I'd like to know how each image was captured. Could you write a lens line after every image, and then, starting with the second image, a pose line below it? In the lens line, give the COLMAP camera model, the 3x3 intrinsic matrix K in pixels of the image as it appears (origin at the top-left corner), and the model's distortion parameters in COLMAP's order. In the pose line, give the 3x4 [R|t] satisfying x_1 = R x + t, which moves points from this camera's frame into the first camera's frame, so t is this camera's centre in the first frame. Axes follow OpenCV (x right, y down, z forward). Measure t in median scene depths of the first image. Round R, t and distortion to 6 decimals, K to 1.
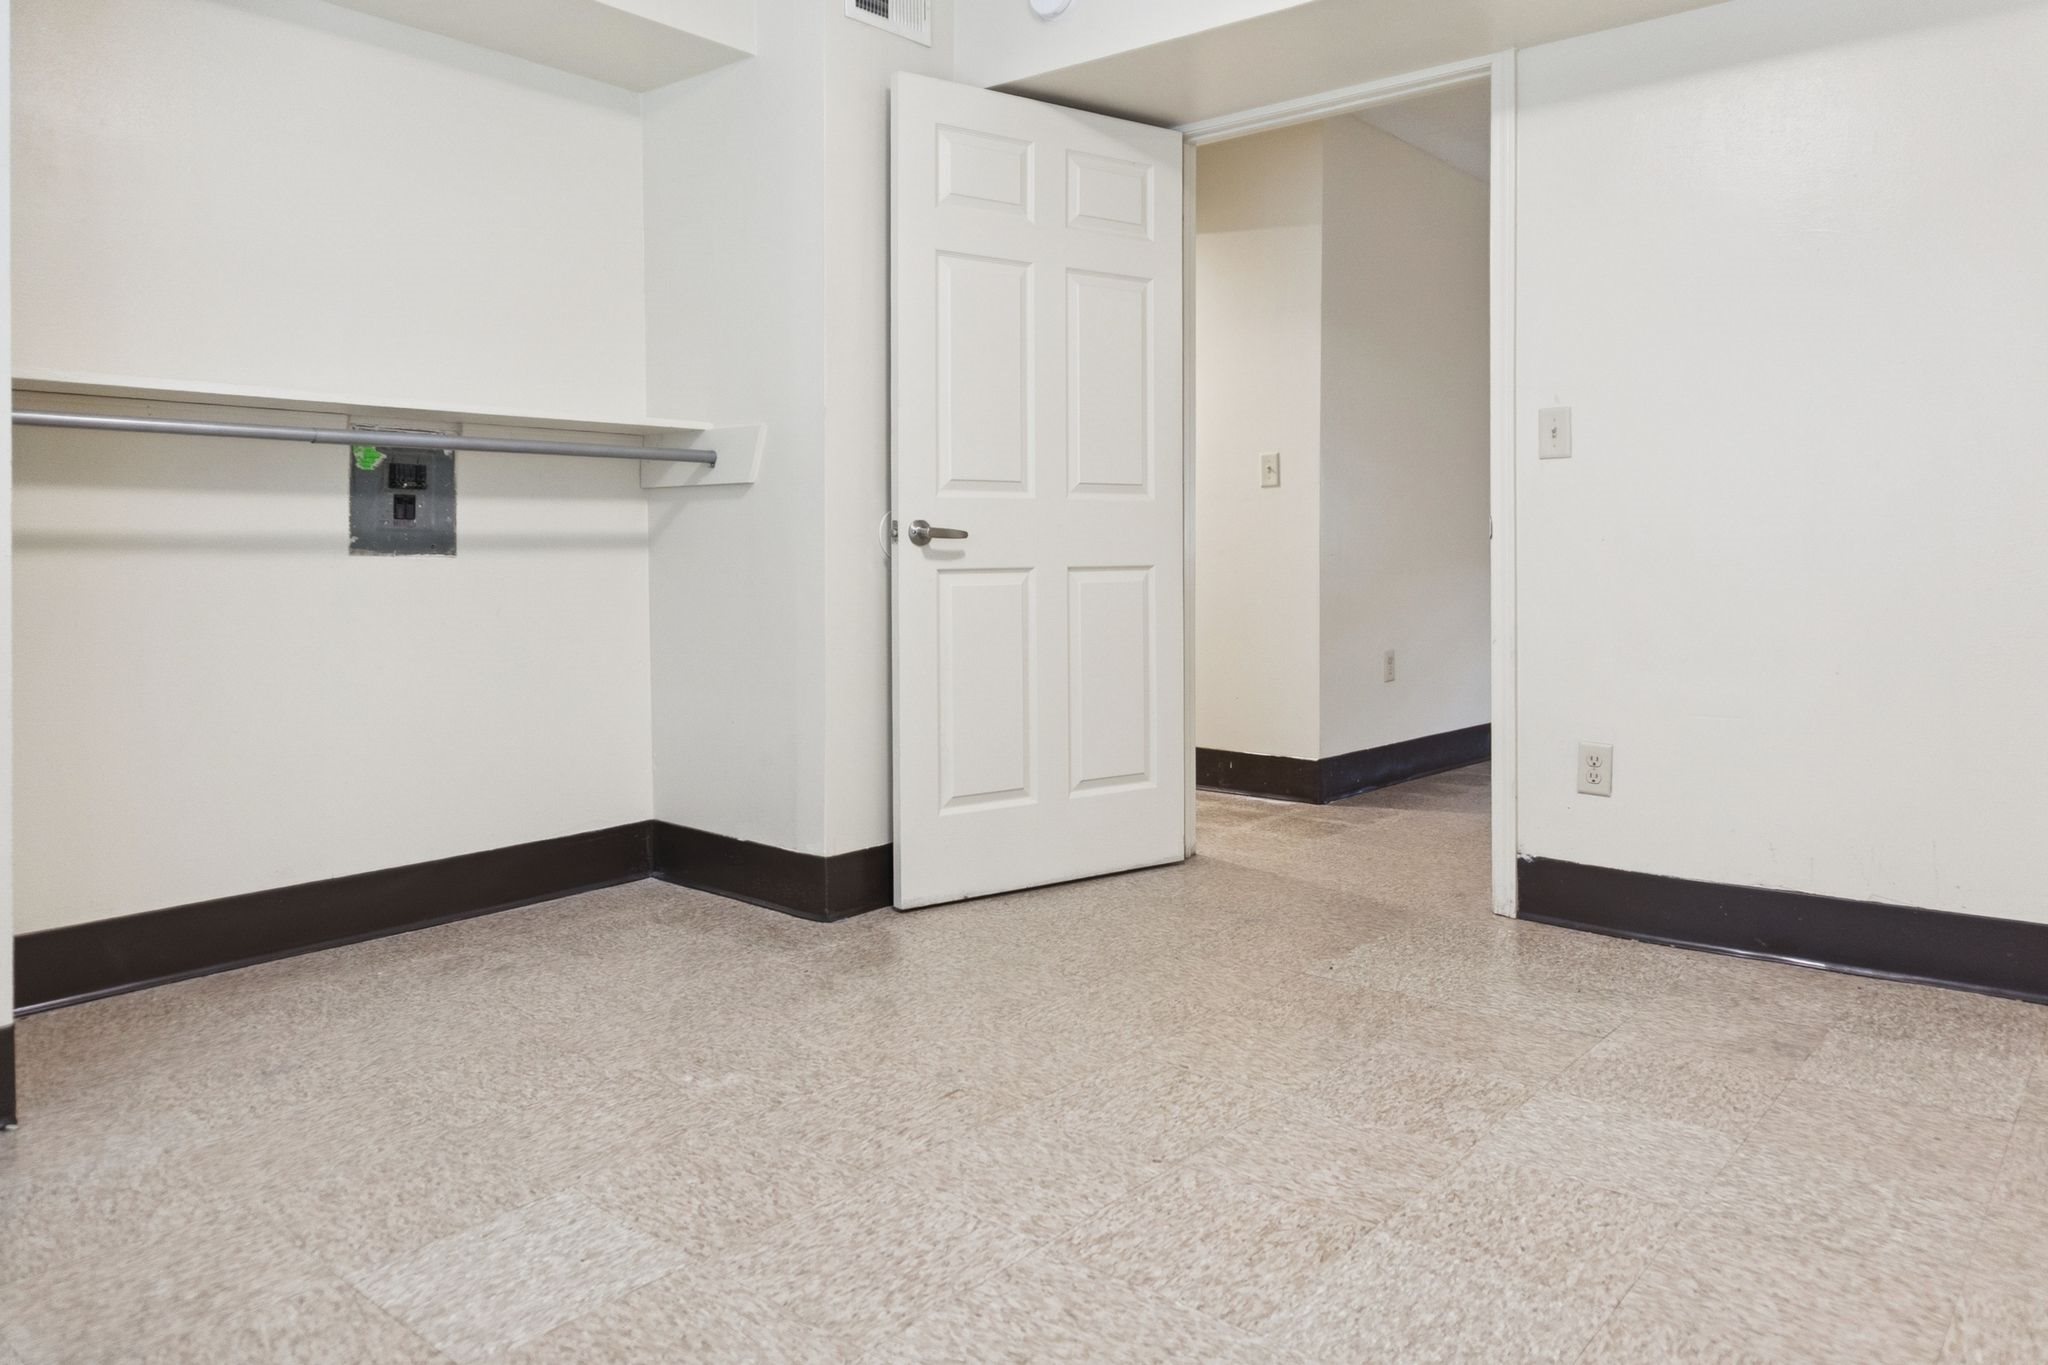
lens RADIAL K [[1402.8, 0, 1024.1], [0, 1402.8, 686.7], [0, 0, 1]] dist [-0.019504, -0.003218]
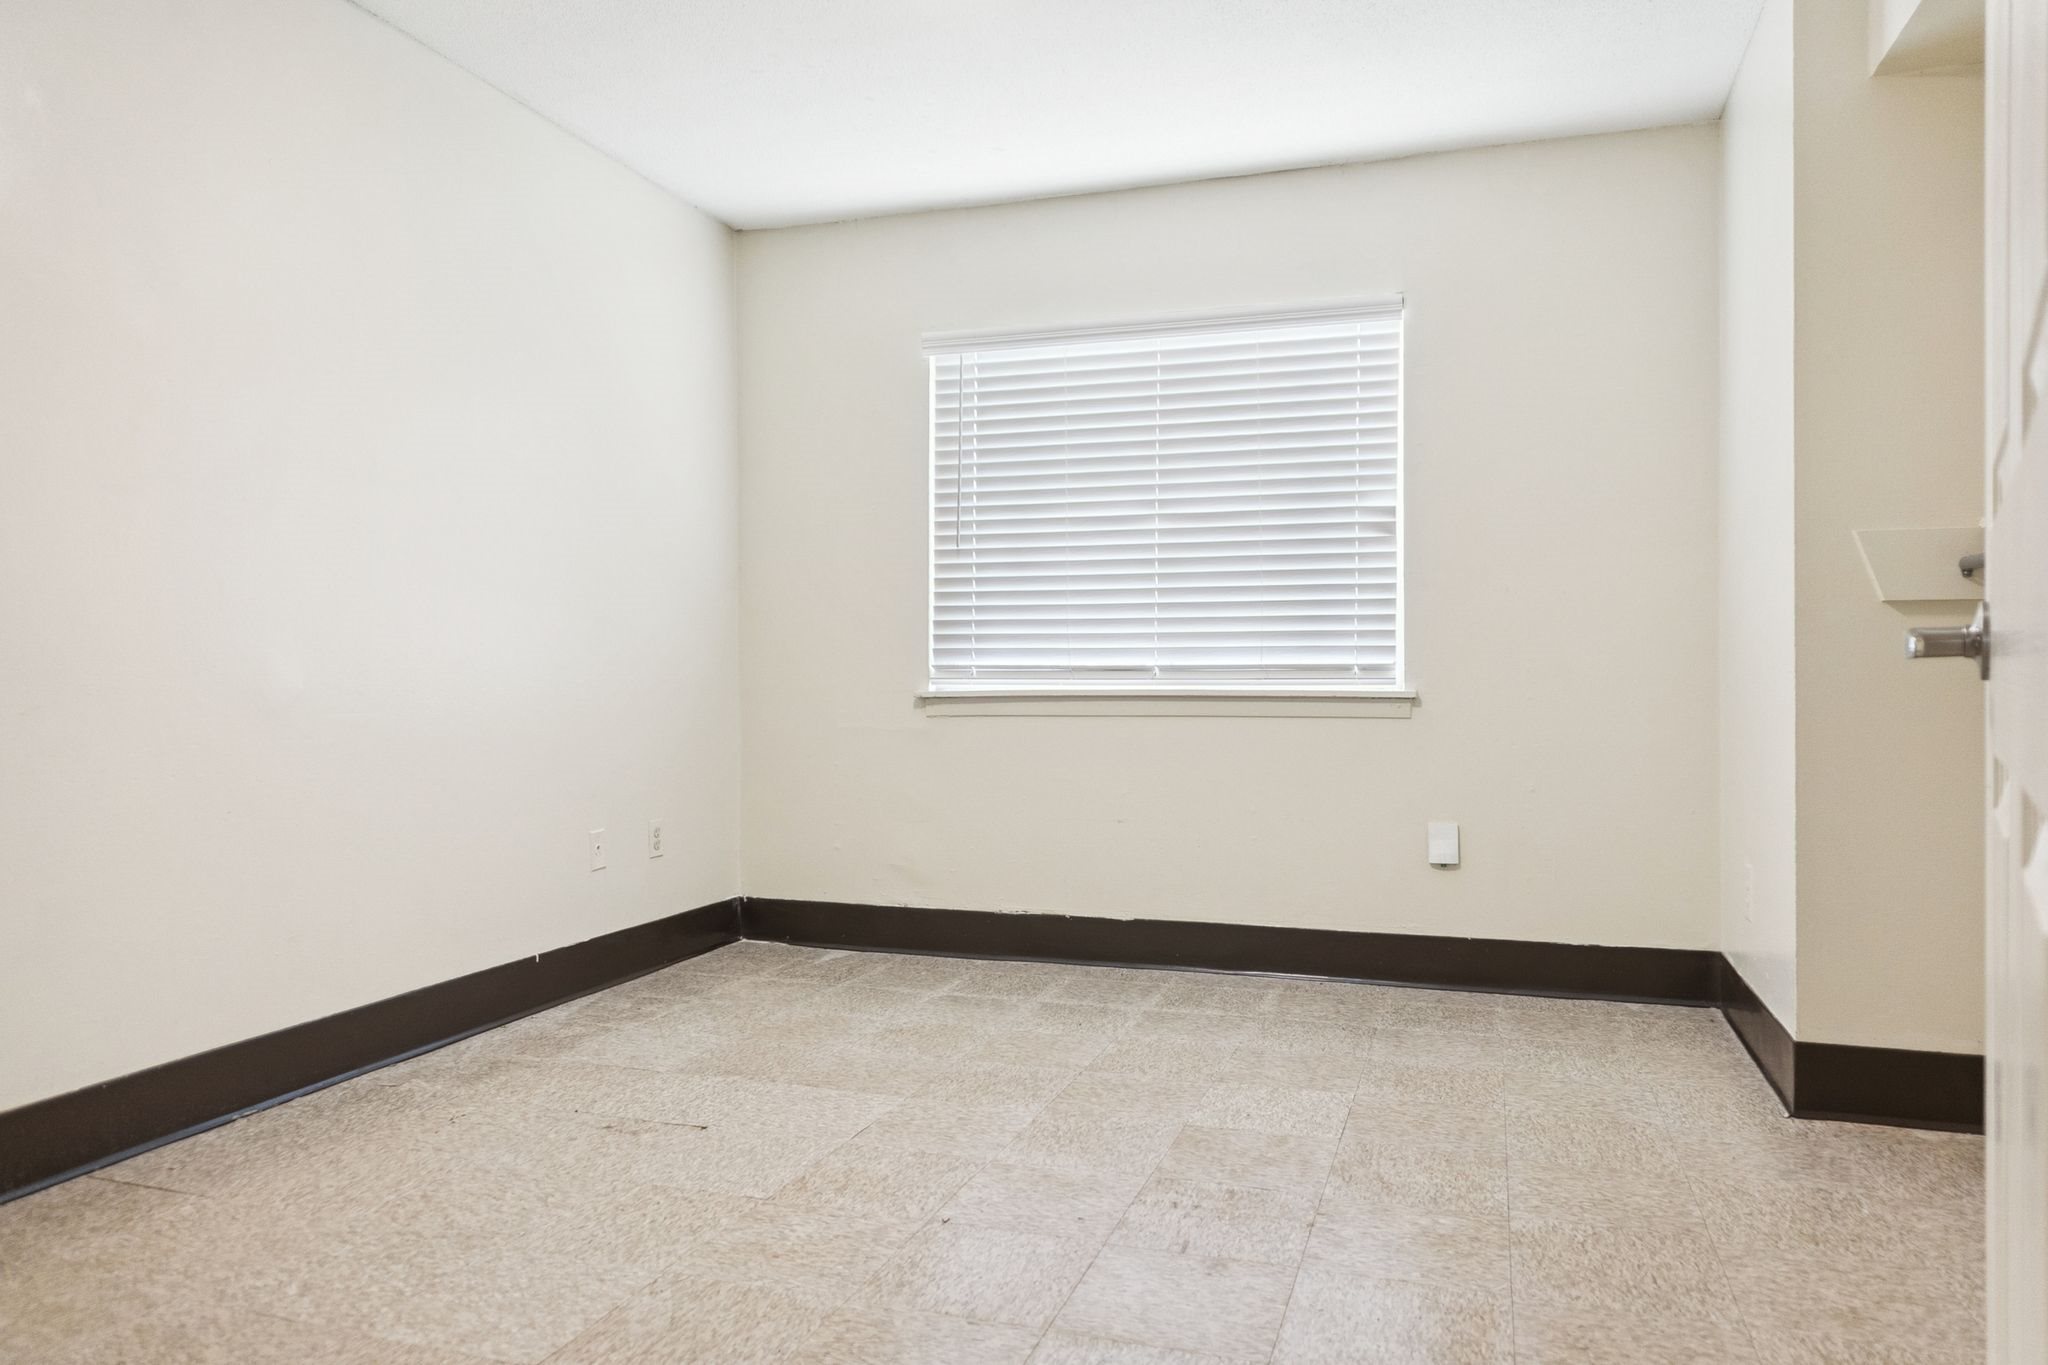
lens RADIAL K [[1402.8, 0, 1024.1], [0, 1402.8, 686.7], [0, 0, 1]] dist [-0.019504, -0.003218]
pose [[-0.933158, 0.015404, -0.359136, 0.453696], [-0.021449, 0.994915, 0.098405, -0.218361], [0.358826, 0.099530, -0.928083, 2.102270]]
